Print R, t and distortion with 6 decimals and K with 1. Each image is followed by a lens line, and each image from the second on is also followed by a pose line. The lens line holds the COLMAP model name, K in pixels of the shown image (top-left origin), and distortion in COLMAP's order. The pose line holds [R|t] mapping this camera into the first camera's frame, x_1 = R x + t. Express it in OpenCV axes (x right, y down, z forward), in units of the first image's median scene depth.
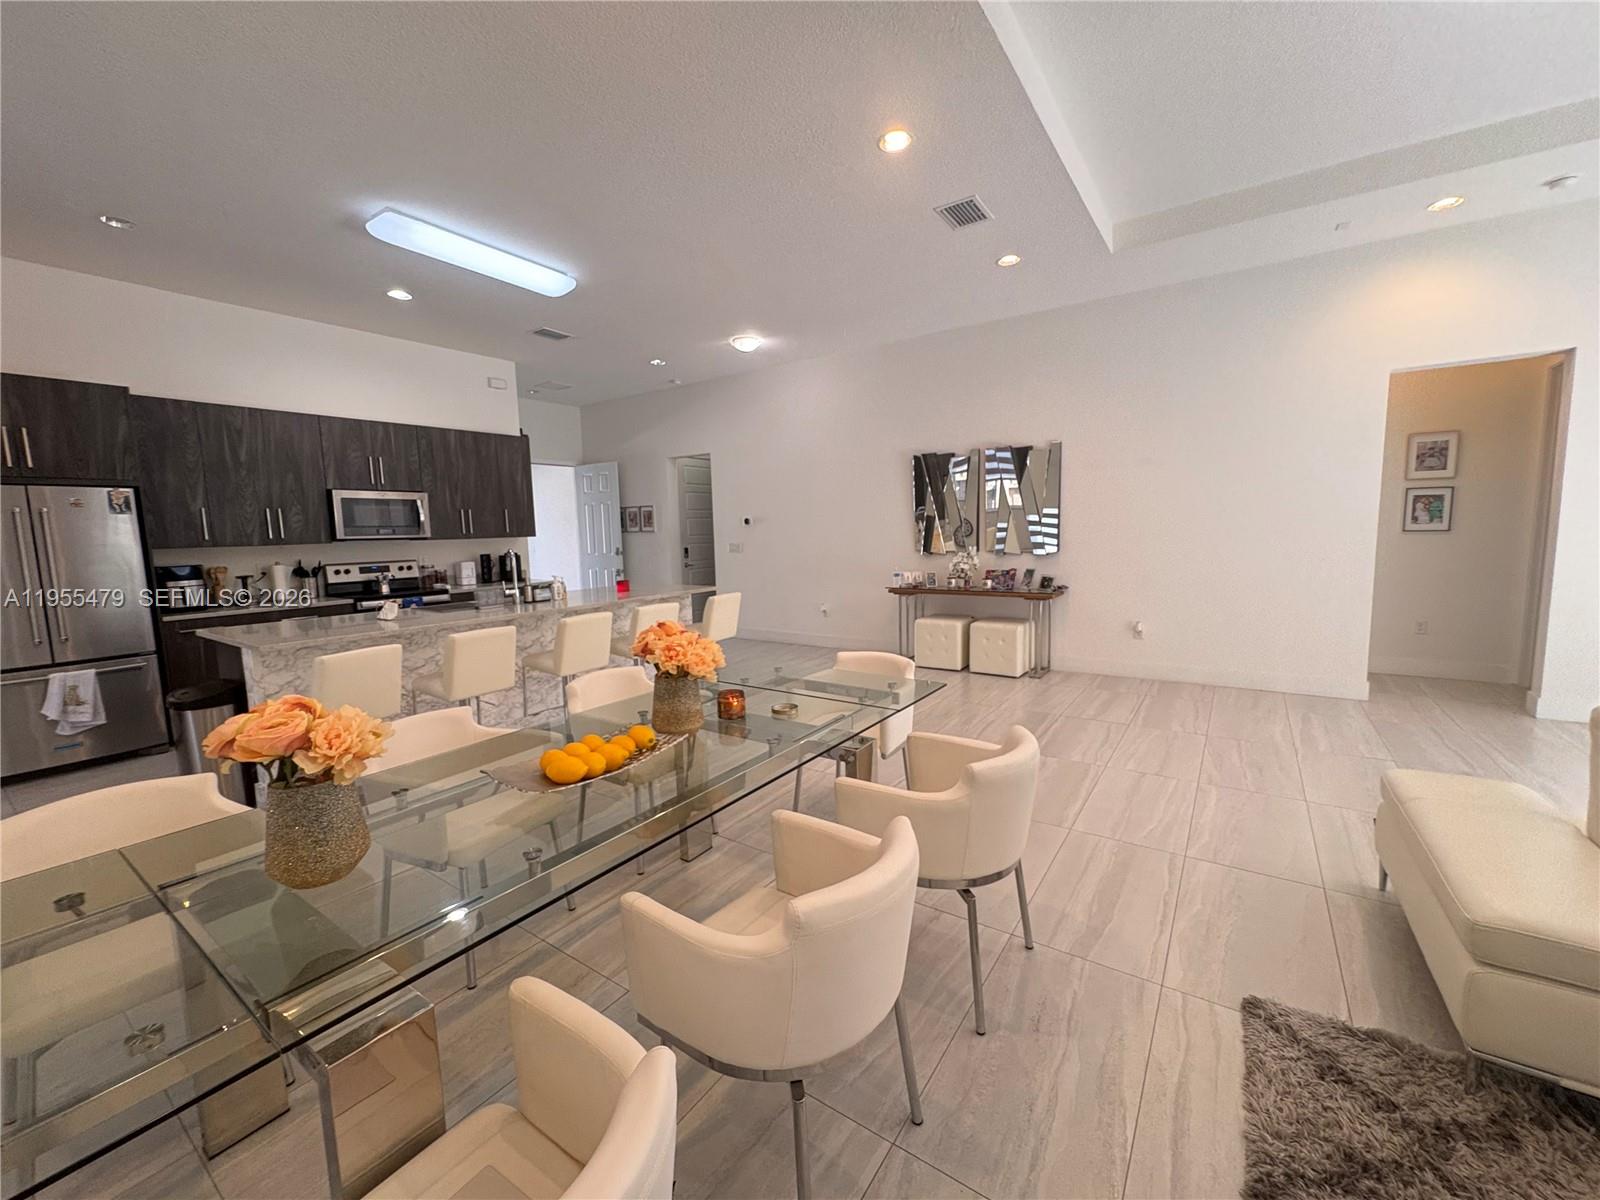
lens RADIAL K [[639.5, 0, 805.9], [0, 639.5, 597.6], [0, 0, 1]] dist [0.003433, -0.000849]
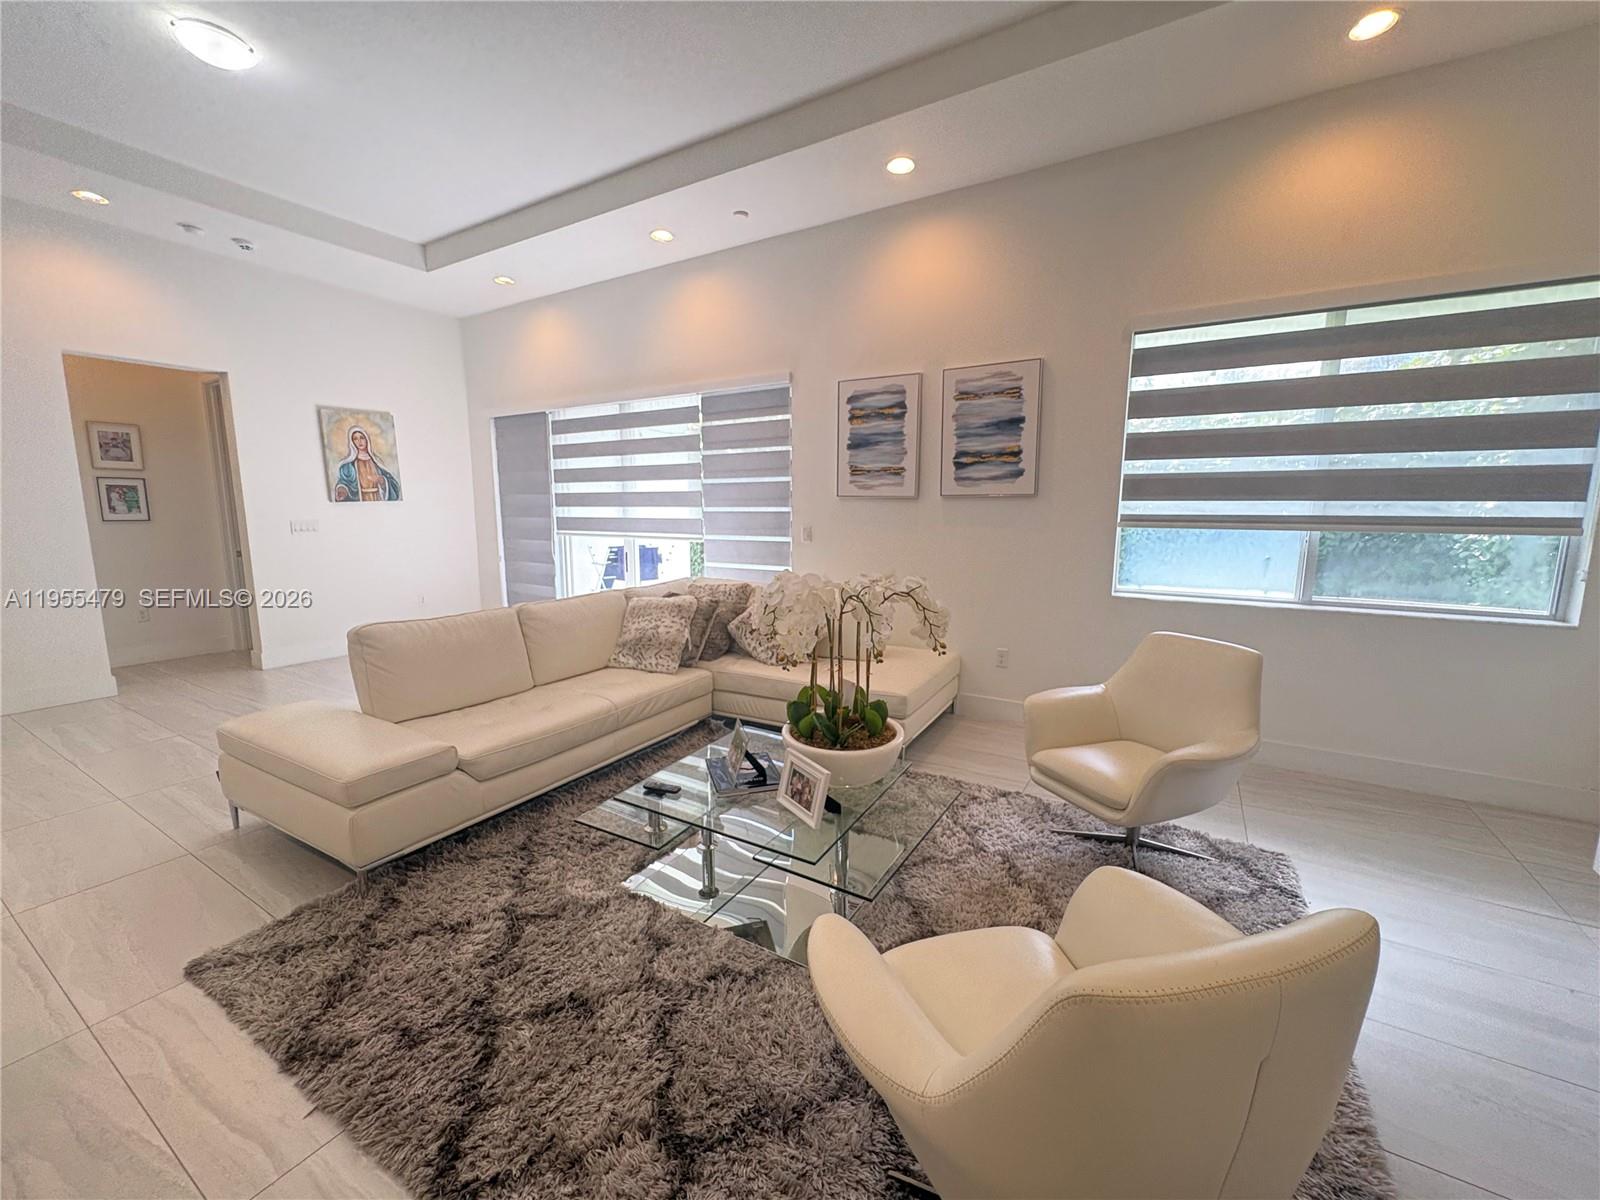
lens RADIAL K [[639.5, 0, 795.8], [0, 639.5, 587.9], [0, 0, 1]] dist [0.003433, -0.000849]
pose [[-0.049653, -0.106666, 0.993054, -0.319322], [0.115156, 0.987038, 0.111778, 0.028198], [-0.992106, 0.119906, -0.036726, 0.004703]]
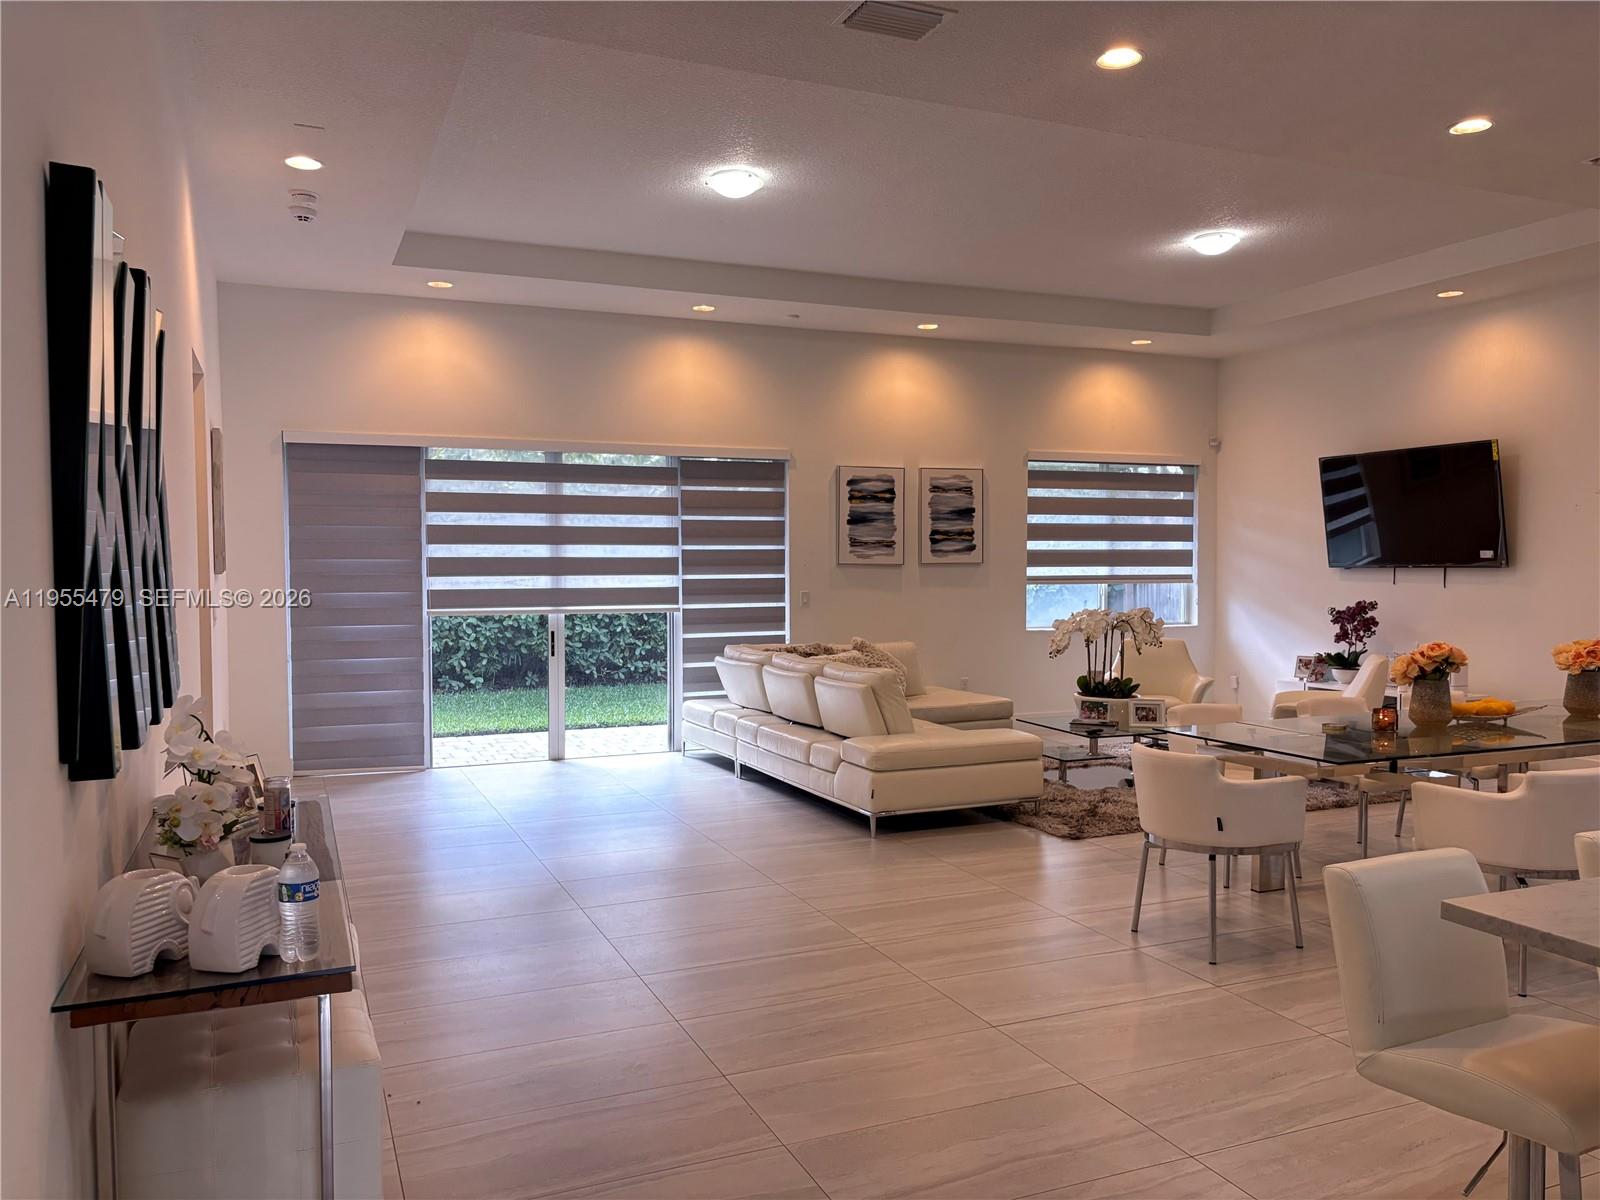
lens RADIAL K [[1207.9, 0, 799.9], [0, 1207.9, 611.6], [0, 0, 1]] dist [0.061162, -0.065984]
pose [[-0.839029, 0.006758, 0.544044, -0.609746], [0.086708, 0.988804, 0.121440, -0.565969], [-0.537133, 0.149065, -0.830222, 4.960789]]
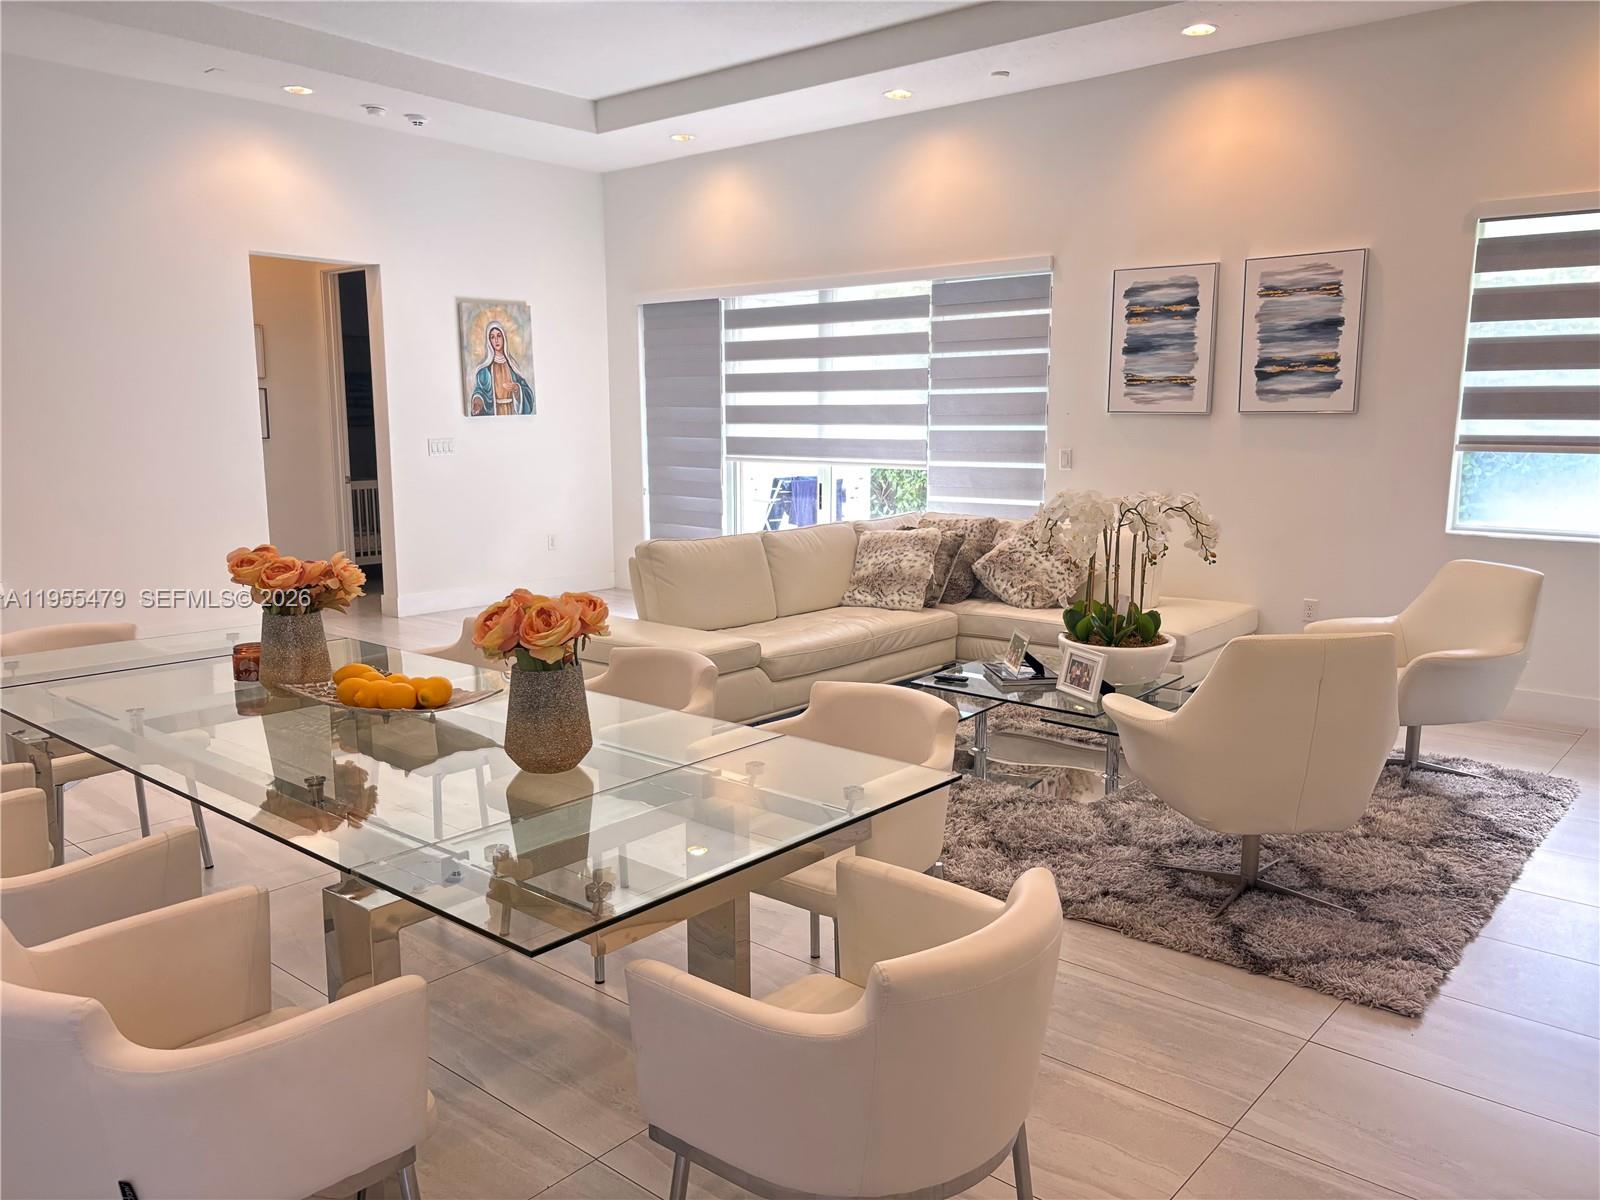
lens RADIAL K [[1207.9, 0, 807.6], [0, 1207.9, 604.3], [0, 0, 1]] dist [0.061162, -0.065984]
pose [[0.105689, -0.135085, 0.985181, -2.030387], [0.111009, 0.986140, 0.123307, -0.012064], [-0.988184, 0.096332, 0.119220, 0.289669]]
